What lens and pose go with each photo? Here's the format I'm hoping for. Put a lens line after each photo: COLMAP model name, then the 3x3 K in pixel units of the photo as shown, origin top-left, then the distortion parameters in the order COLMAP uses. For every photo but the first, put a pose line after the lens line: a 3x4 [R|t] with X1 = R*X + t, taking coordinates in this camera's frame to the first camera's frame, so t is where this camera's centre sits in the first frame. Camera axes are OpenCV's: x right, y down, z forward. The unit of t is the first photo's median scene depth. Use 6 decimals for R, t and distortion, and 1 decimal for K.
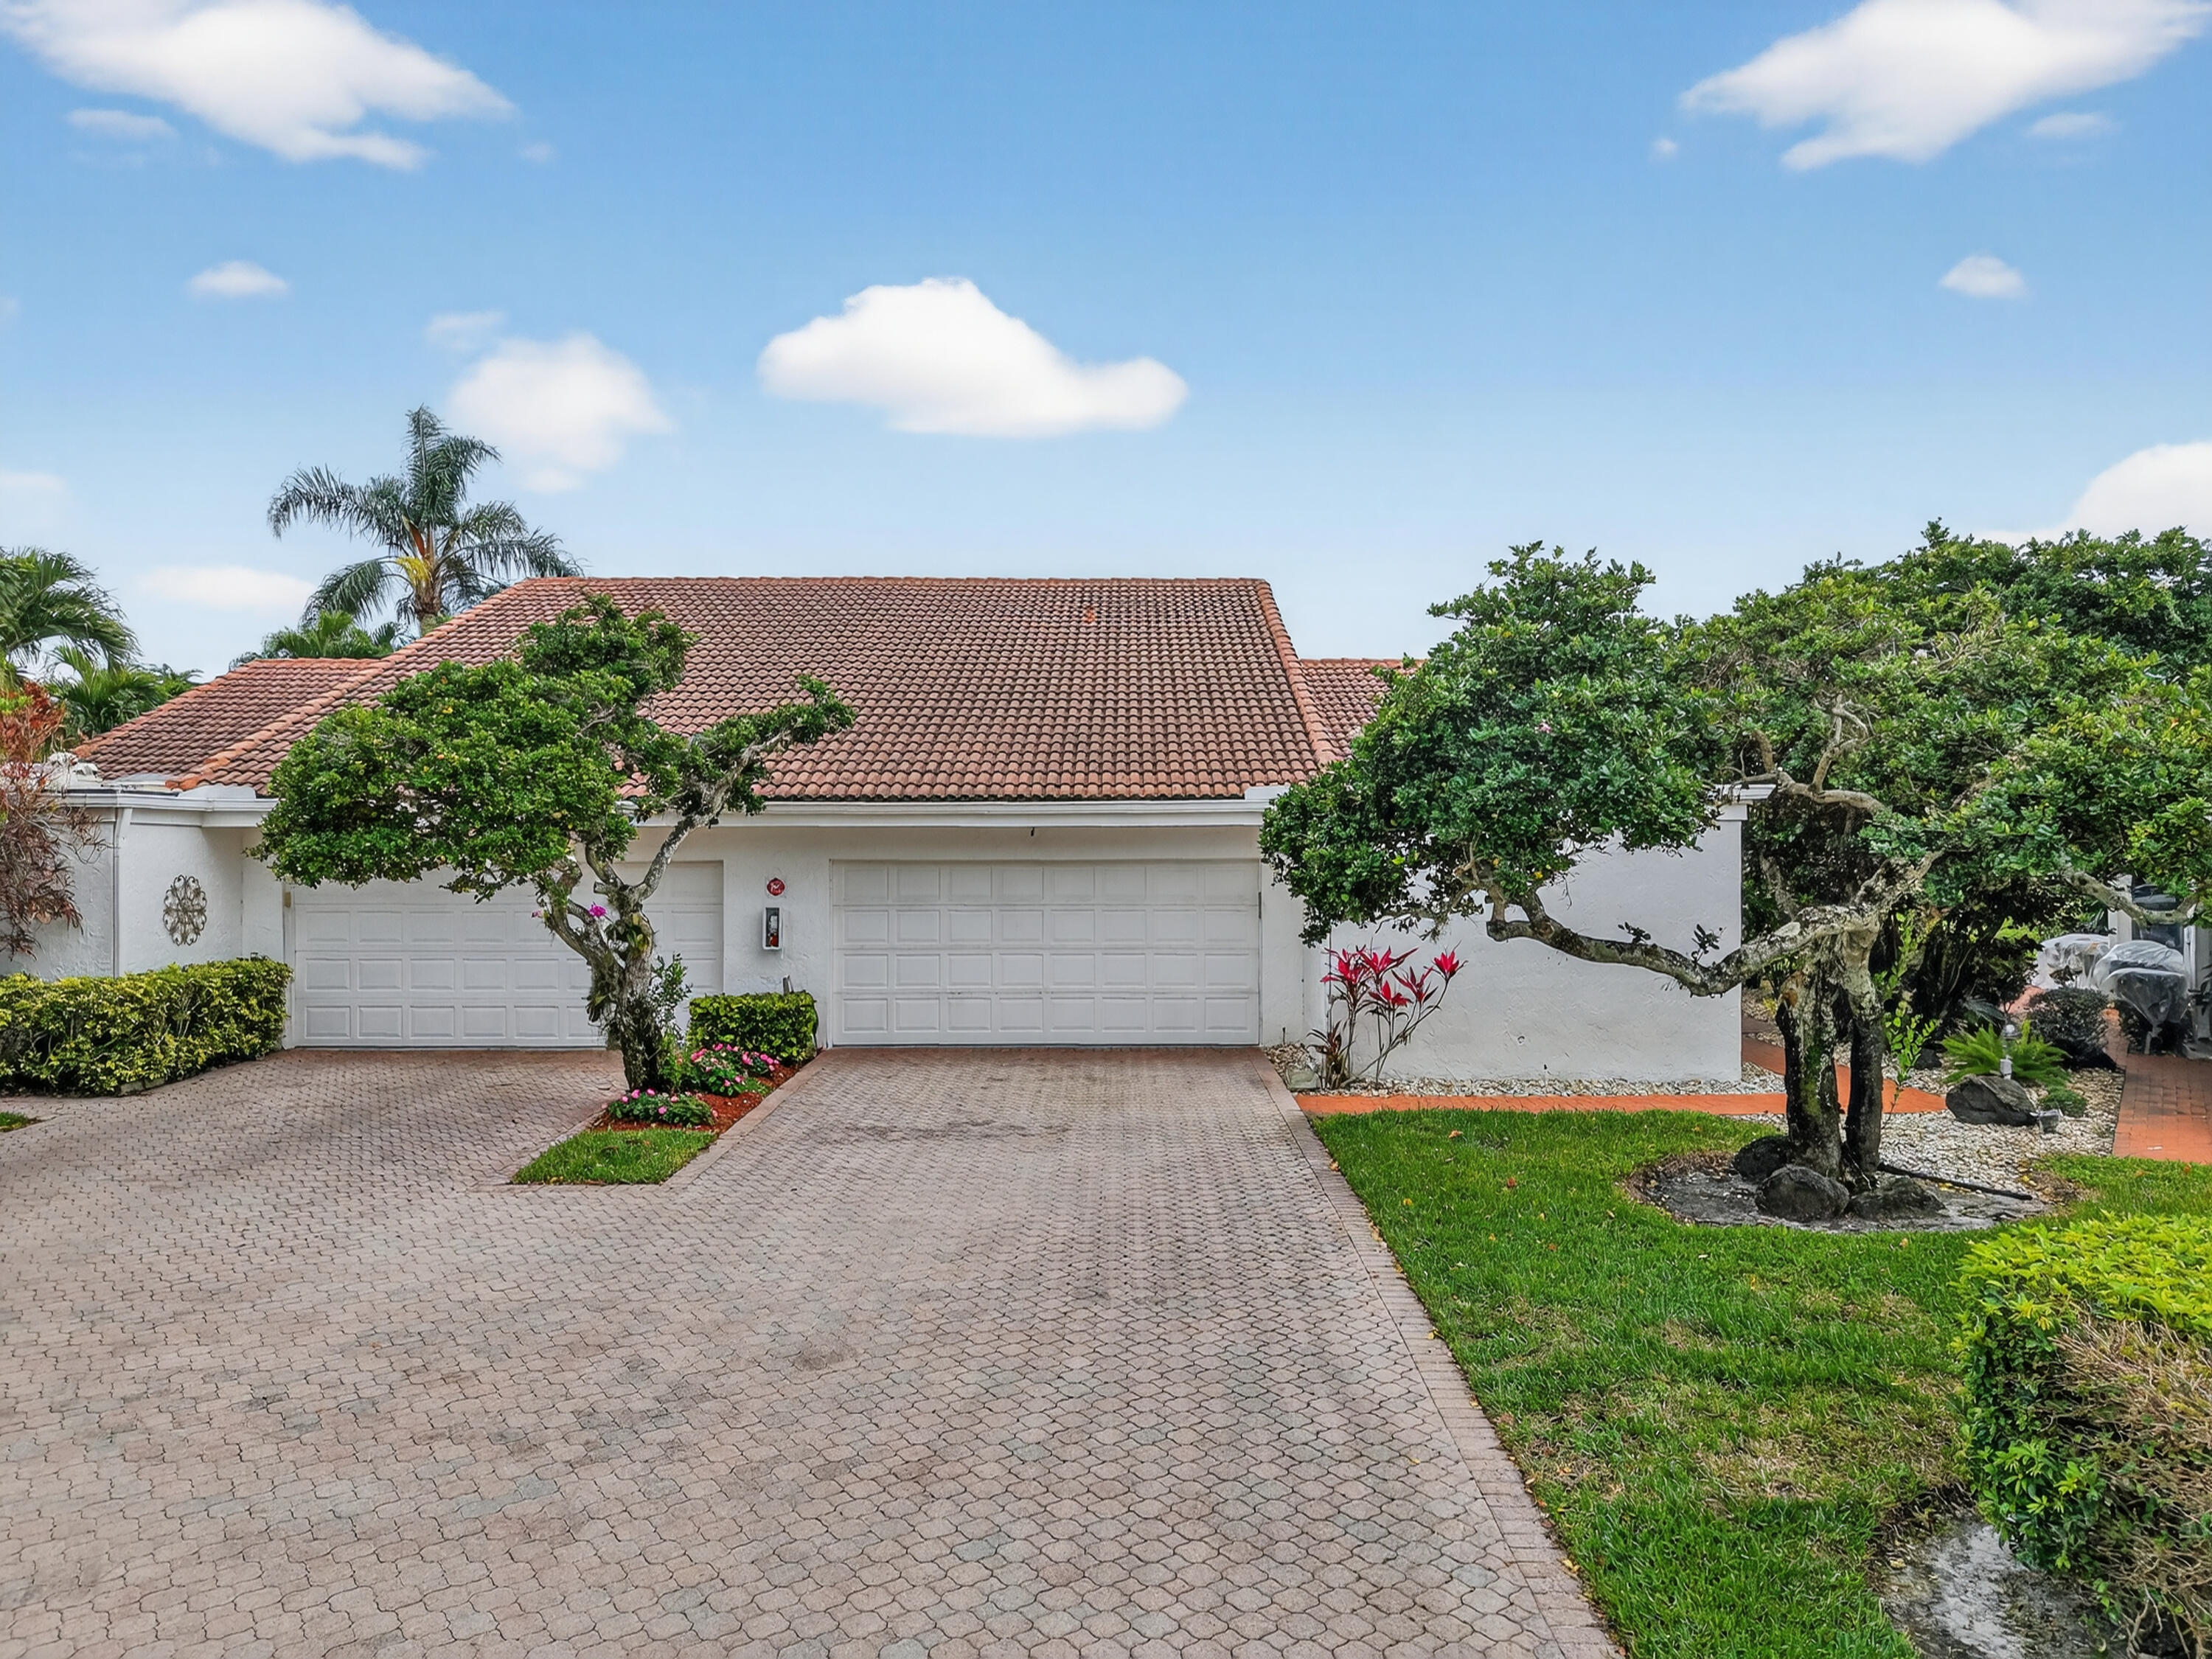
lens RADIAL K [[1456.1, 0, 1100.8], [0, 1456.1, 856.5], [0, 0, 1]] dist [0.043400, -0.033480]
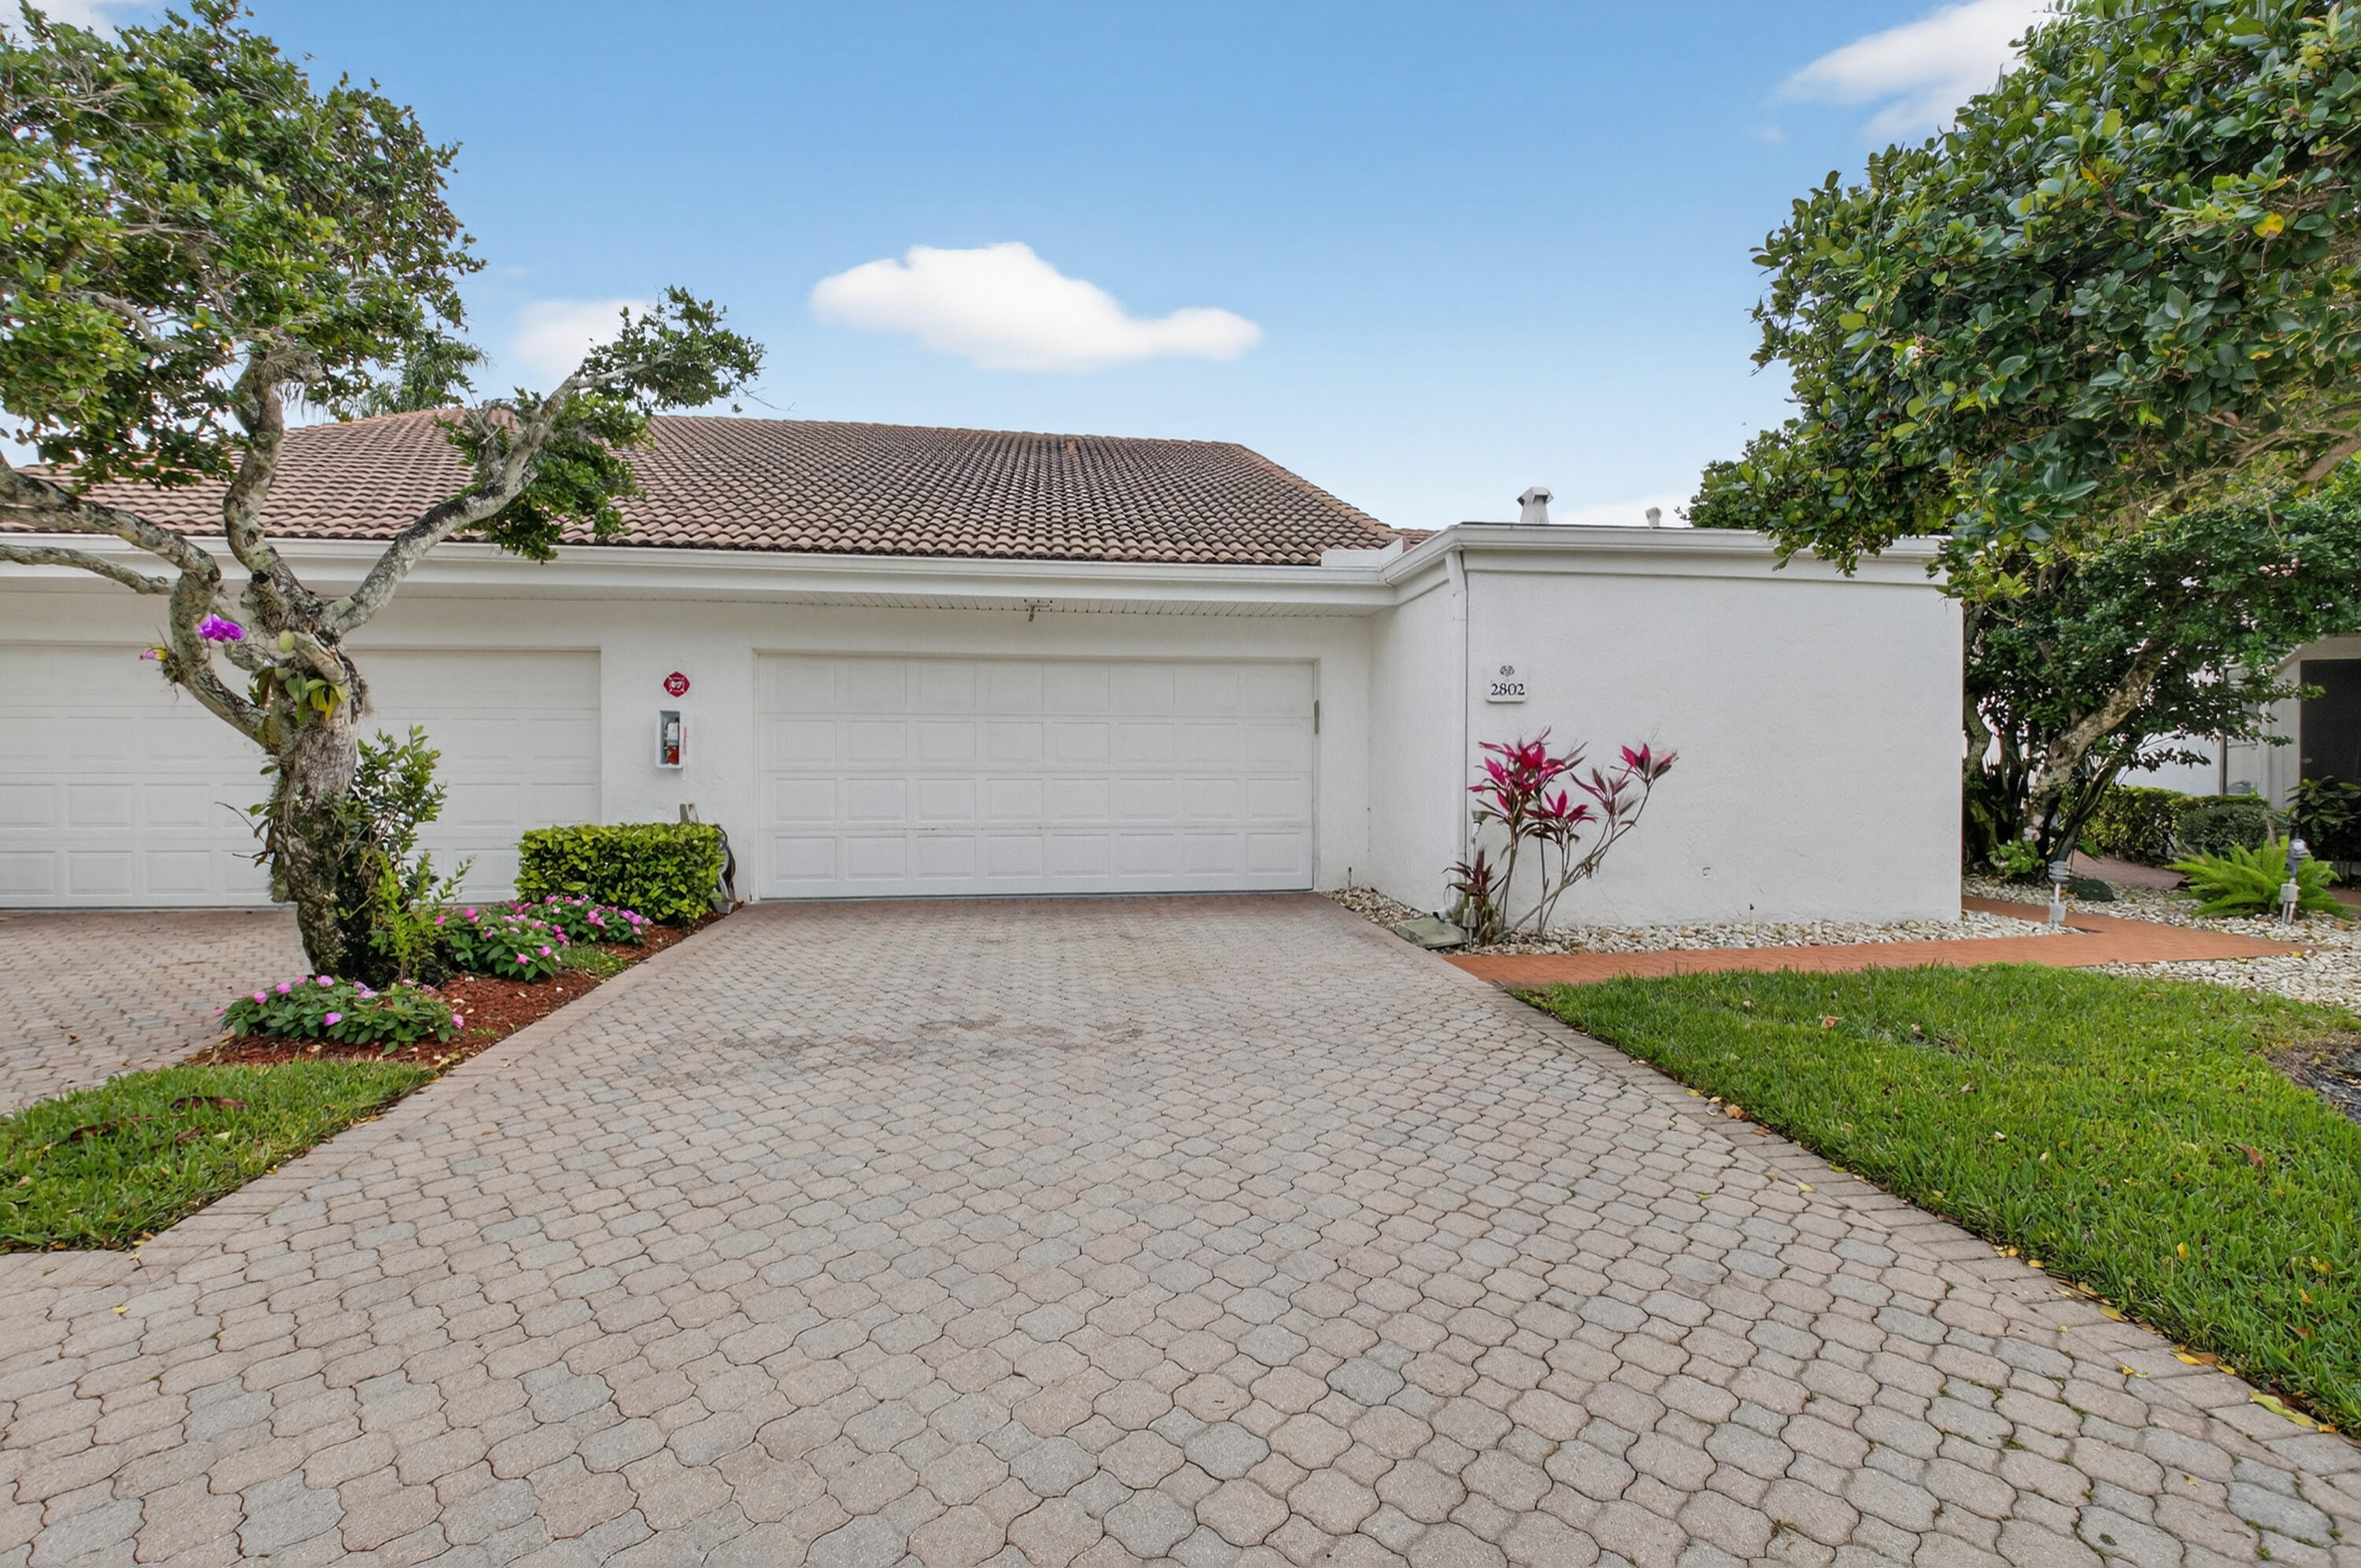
lens RADIAL K [[1033.6, 0, 1189.0], [0, 1033.6, 784.0], [0, 0, 1]] dist [0.010857, -0.027057]
pose [[0.988246, 0.001127, 0.152869, -0.061587], [-0.002892, 0.999932, 0.011322, 0.083931], [-0.152846, -0.011631, 0.988182, 0.579634]]
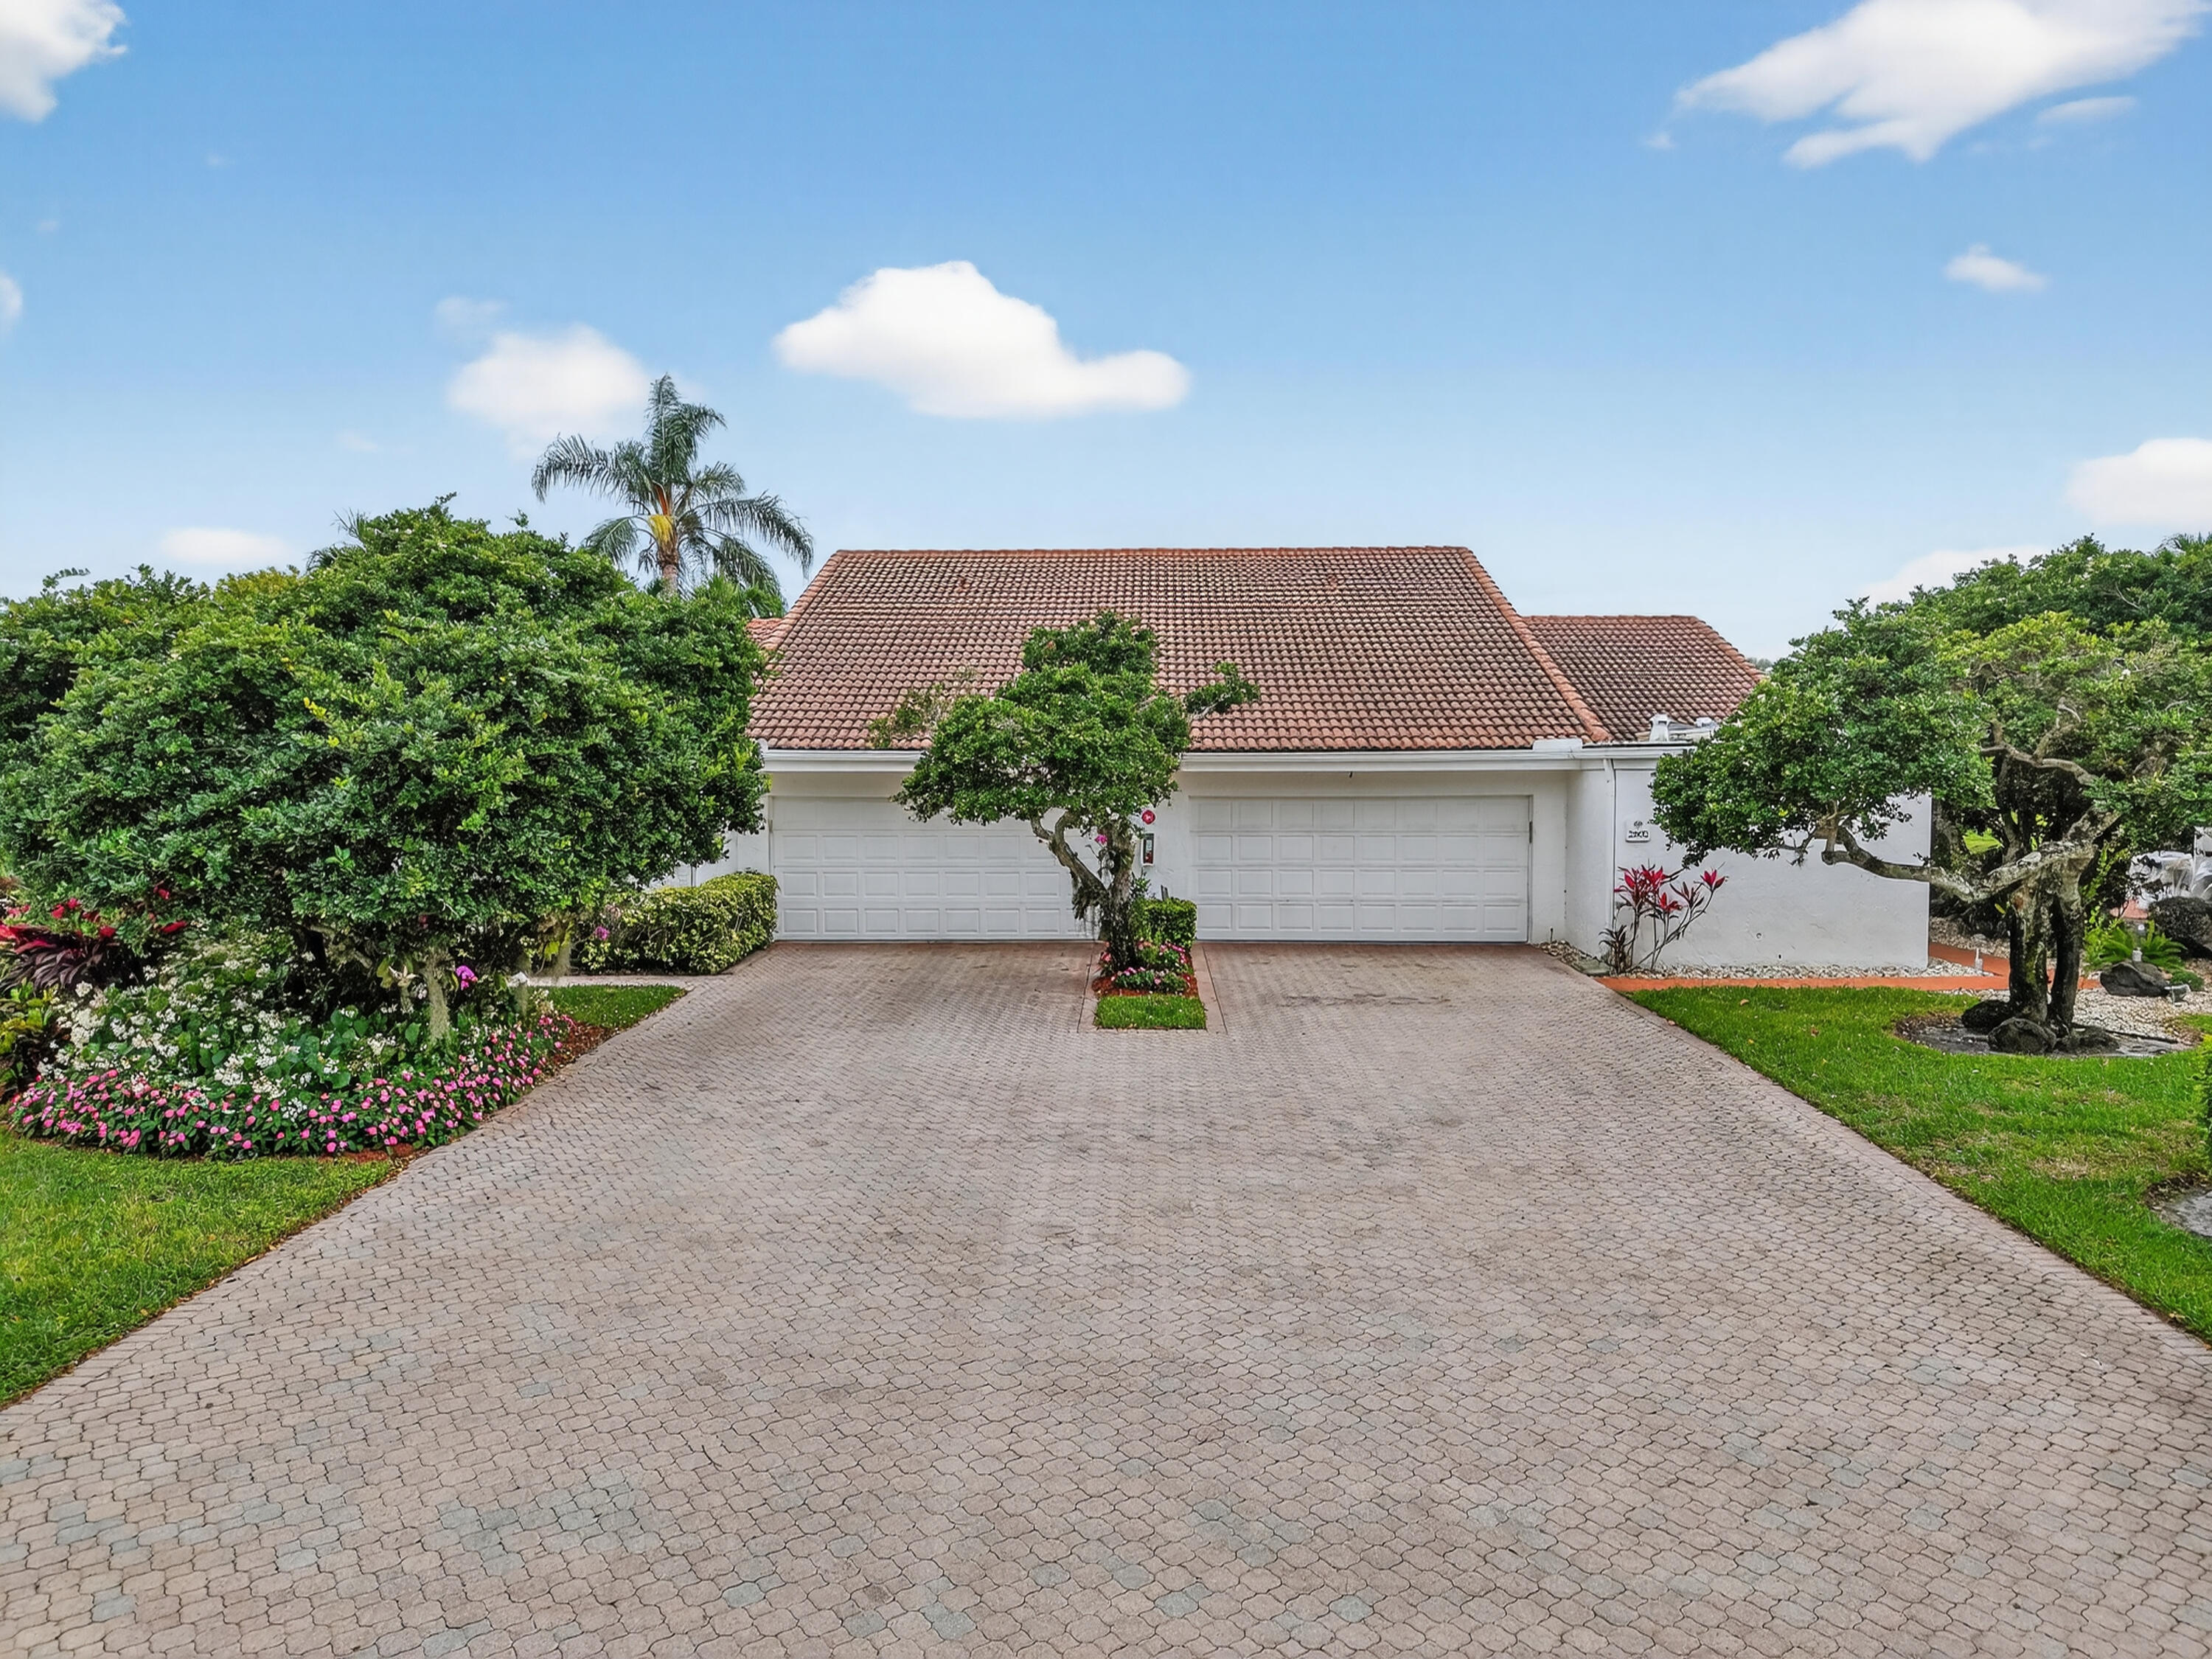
lens RADIAL K [[1447.3, 0, 1106.0], [0, 1447.3, 829.5], [0, 0, 1]] dist [0.009763, -0.000469]
pose [[0.999813, 0.000347, -0.019360, -0.303344], [0.000483, 0.999080, 0.042884, -0.029130], [0.019357, -0.042886, 0.998892, -0.336985]]
